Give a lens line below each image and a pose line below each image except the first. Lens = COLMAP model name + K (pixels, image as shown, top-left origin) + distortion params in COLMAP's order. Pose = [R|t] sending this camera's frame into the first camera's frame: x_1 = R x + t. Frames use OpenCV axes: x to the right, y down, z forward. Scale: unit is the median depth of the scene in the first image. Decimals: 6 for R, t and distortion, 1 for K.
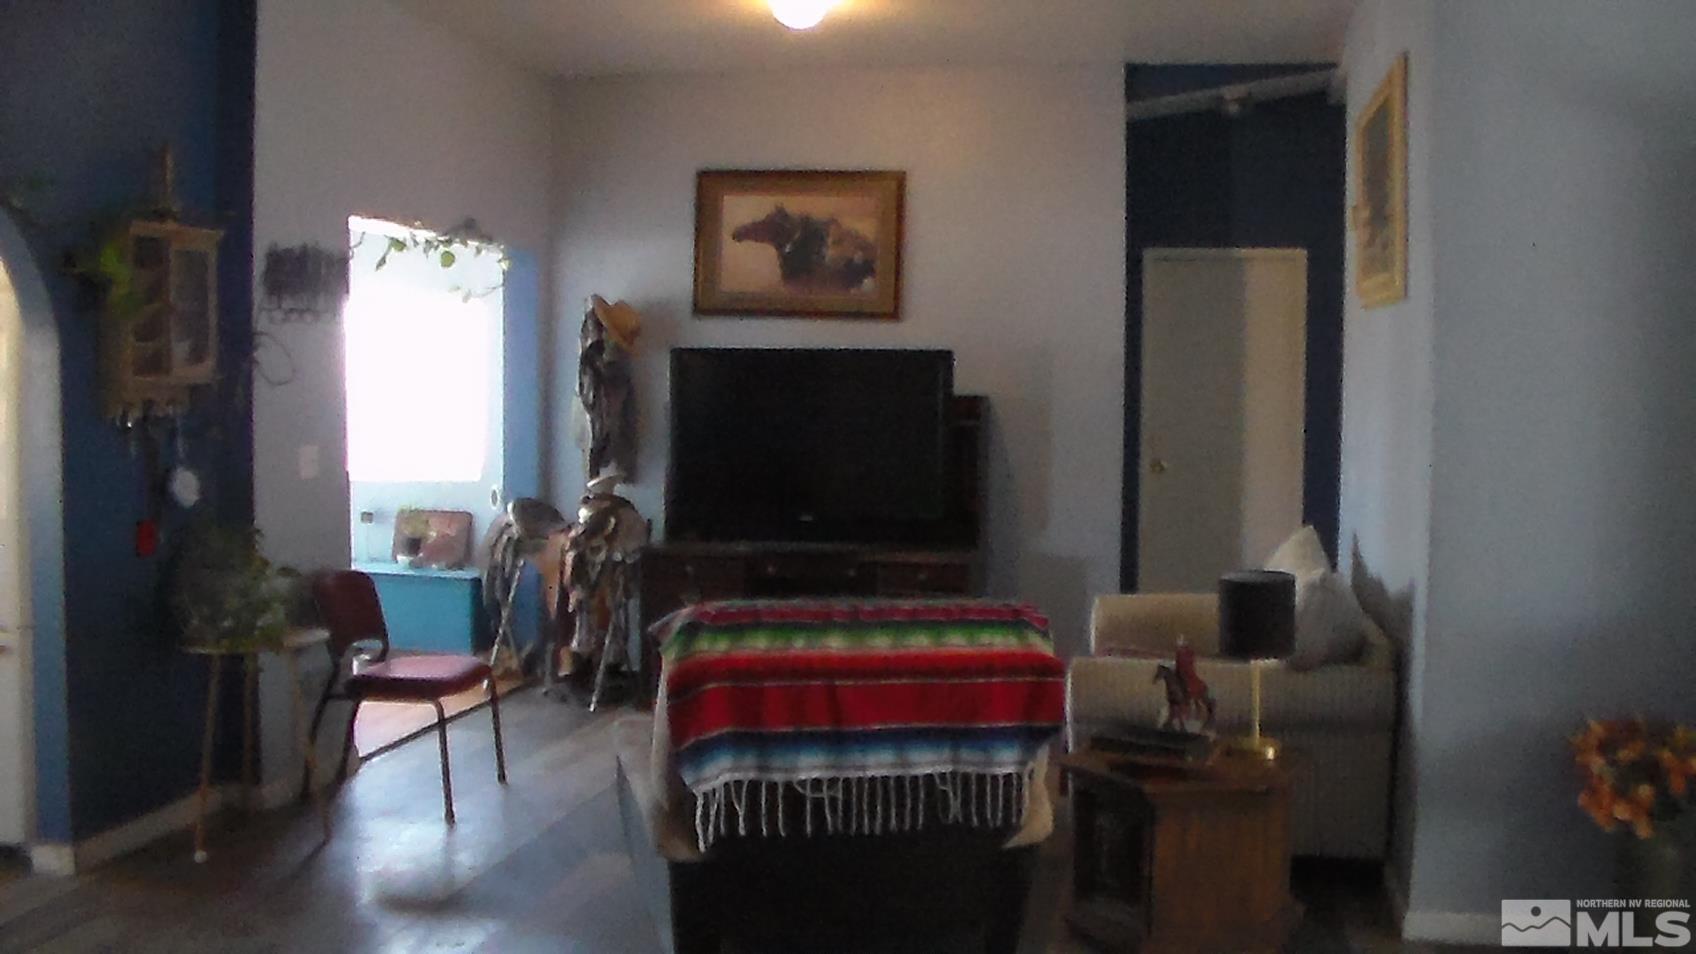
lens RADIAL K [[1606.0, 0, 848.0], [0, 1606.0, 477.0], [0, 0, 1]] dist [-0.163055, 0.009738]
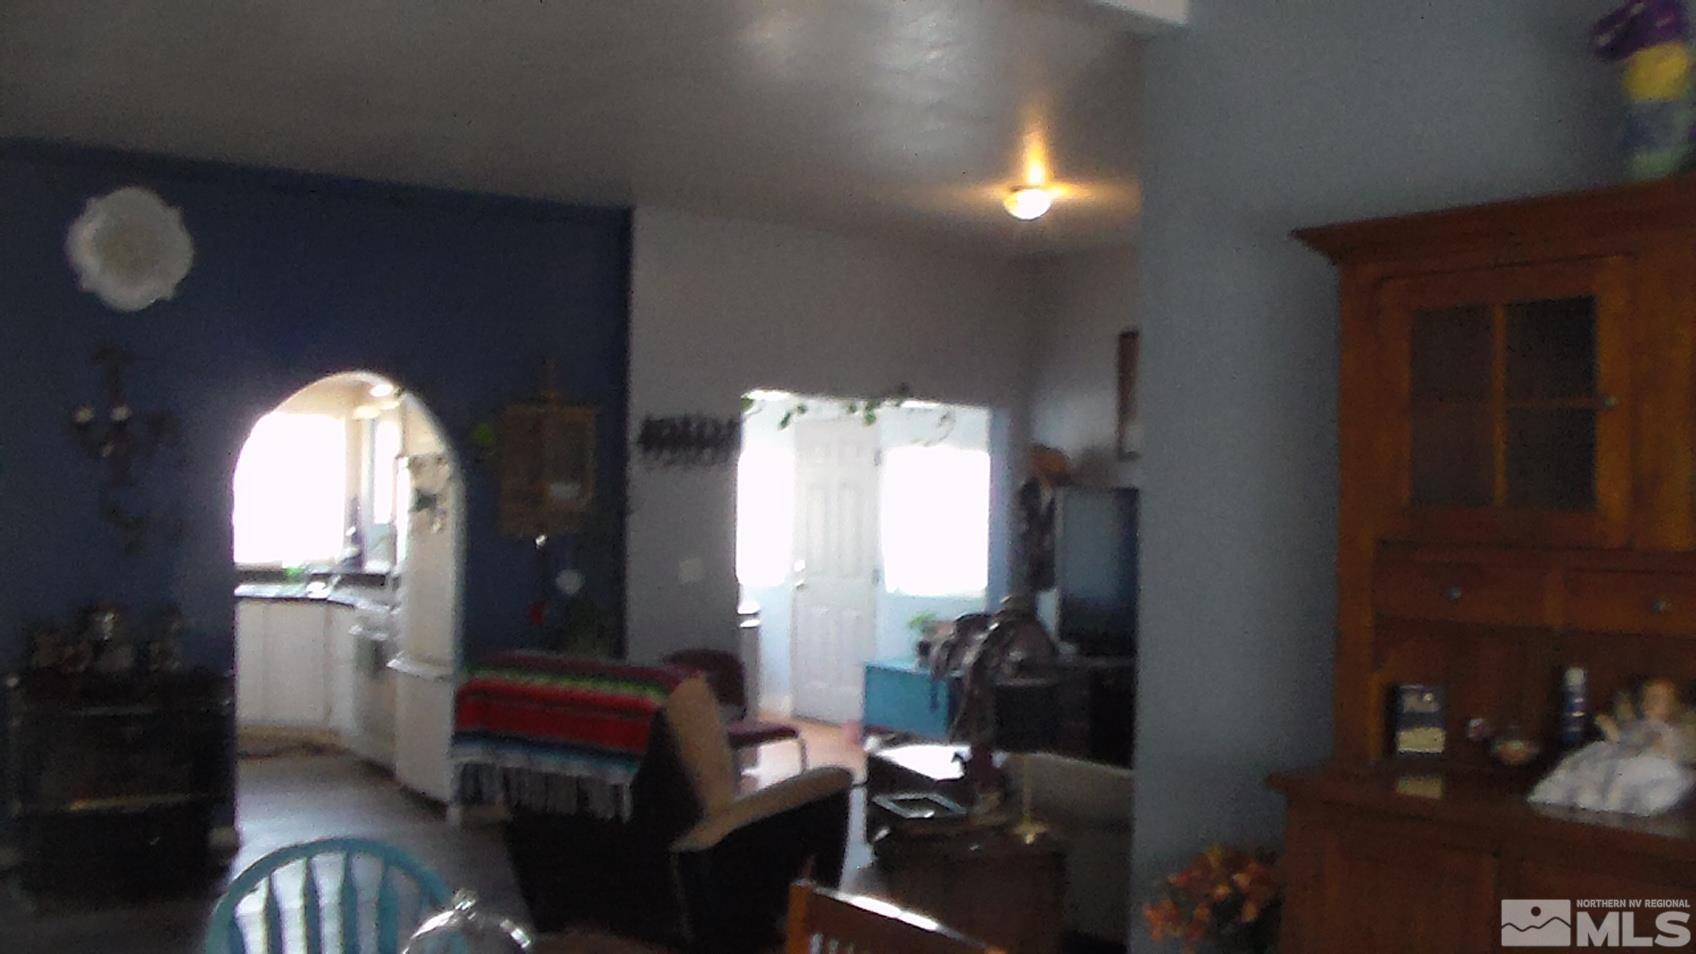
lens RADIAL K [[1606.0, 0, 848.0], [0, 1606.0, 477.0], [0, 0, 1]] dist [-0.163055, 0.009738]
pose [[0.754952, -0.013993, -0.655631, 0.730248], [-0.043886, 0.996453, -0.071802, 0.003927], [0.654310, 0.082980, 0.751660, 0.026552]]
